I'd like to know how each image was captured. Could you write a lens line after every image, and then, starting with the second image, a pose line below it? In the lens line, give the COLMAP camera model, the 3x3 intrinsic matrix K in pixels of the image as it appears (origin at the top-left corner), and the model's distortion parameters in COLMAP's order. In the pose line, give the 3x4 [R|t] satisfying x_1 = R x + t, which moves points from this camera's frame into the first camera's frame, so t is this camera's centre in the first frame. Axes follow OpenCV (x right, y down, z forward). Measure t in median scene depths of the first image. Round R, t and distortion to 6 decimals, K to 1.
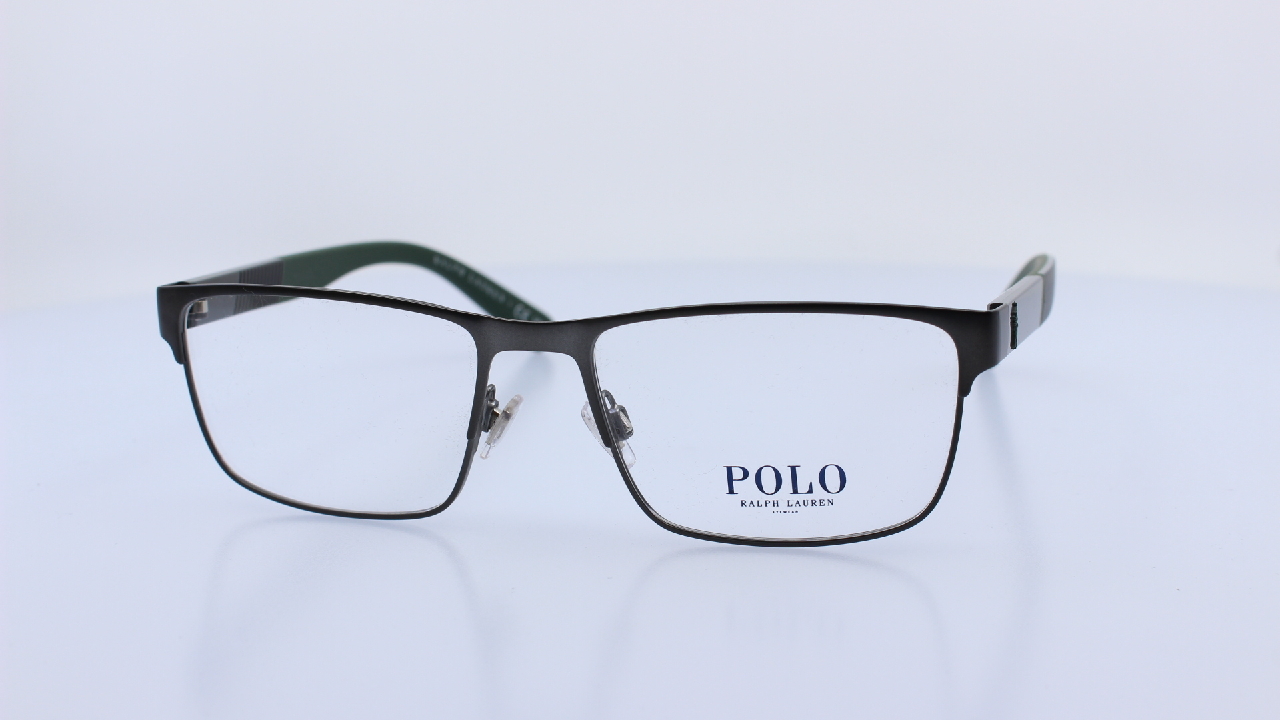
lens RADIAL K [[1705.9, 0, 640.0], [0, 1705.9, 360.0], [0, 0, 1]] dist [-0.147097, 0.003052]
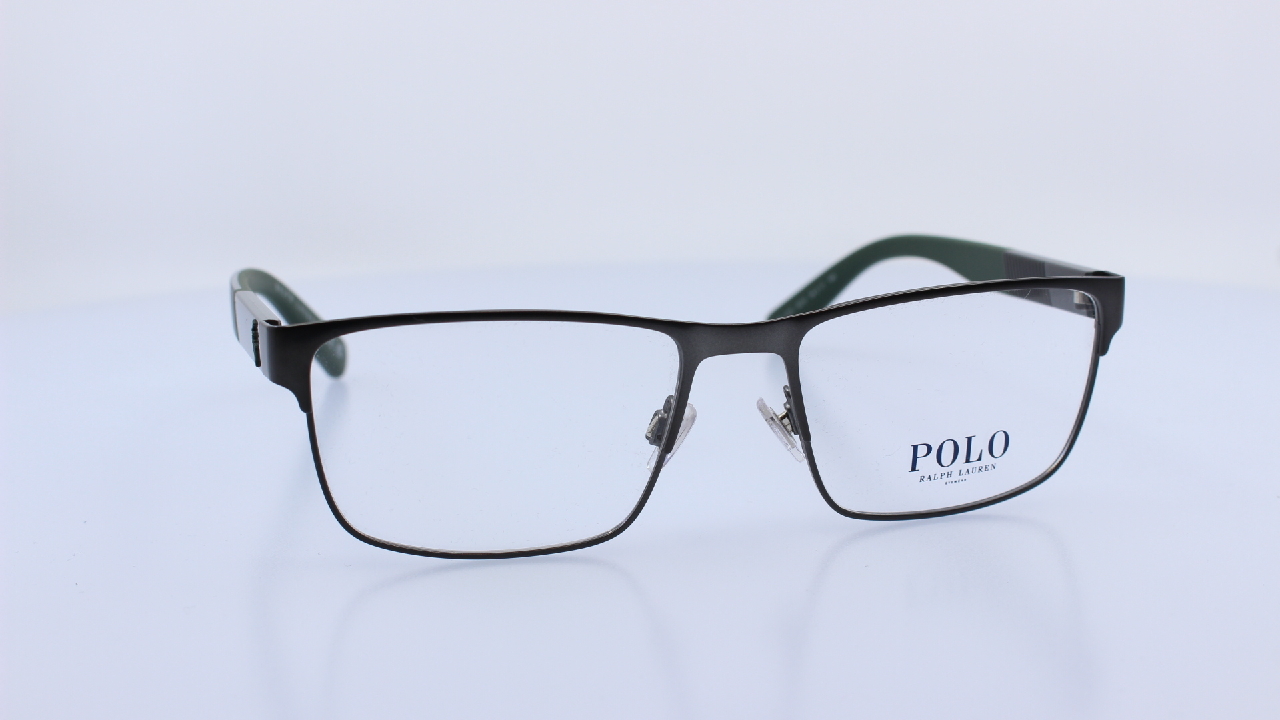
lens RADIAL K [[1705.9, 0, 640.0], [0, 1705.9, 360.0], [0, 0, 1]] dist [-0.147097, 0.003052]
pose [[0.871119, -0.098649, 0.481060, -0.586970], [0.104217, 0.994438, 0.015206, -0.022657], [-0.479885, 0.036888, 0.876556, 0.164944]]
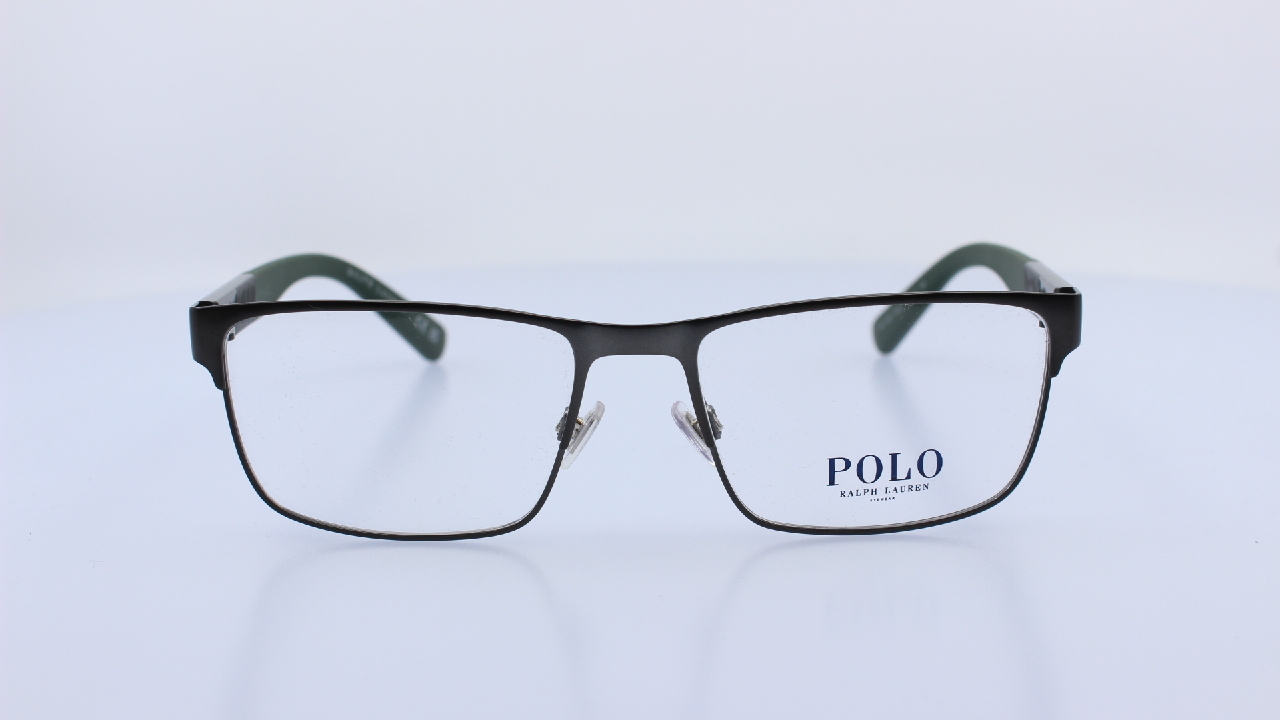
lens RADIAL K [[1705.9, 0, 640.0], [0, 1705.9, 360.0], [0, 0, 1]] dist [-0.147097, 0.003052]
pose [[0.966700, -0.053648, 0.250225, -0.305777], [0.053639, 0.998537, 0.006862, -0.008949], [-0.250227, 0.006788, 0.968163, 0.048774]]
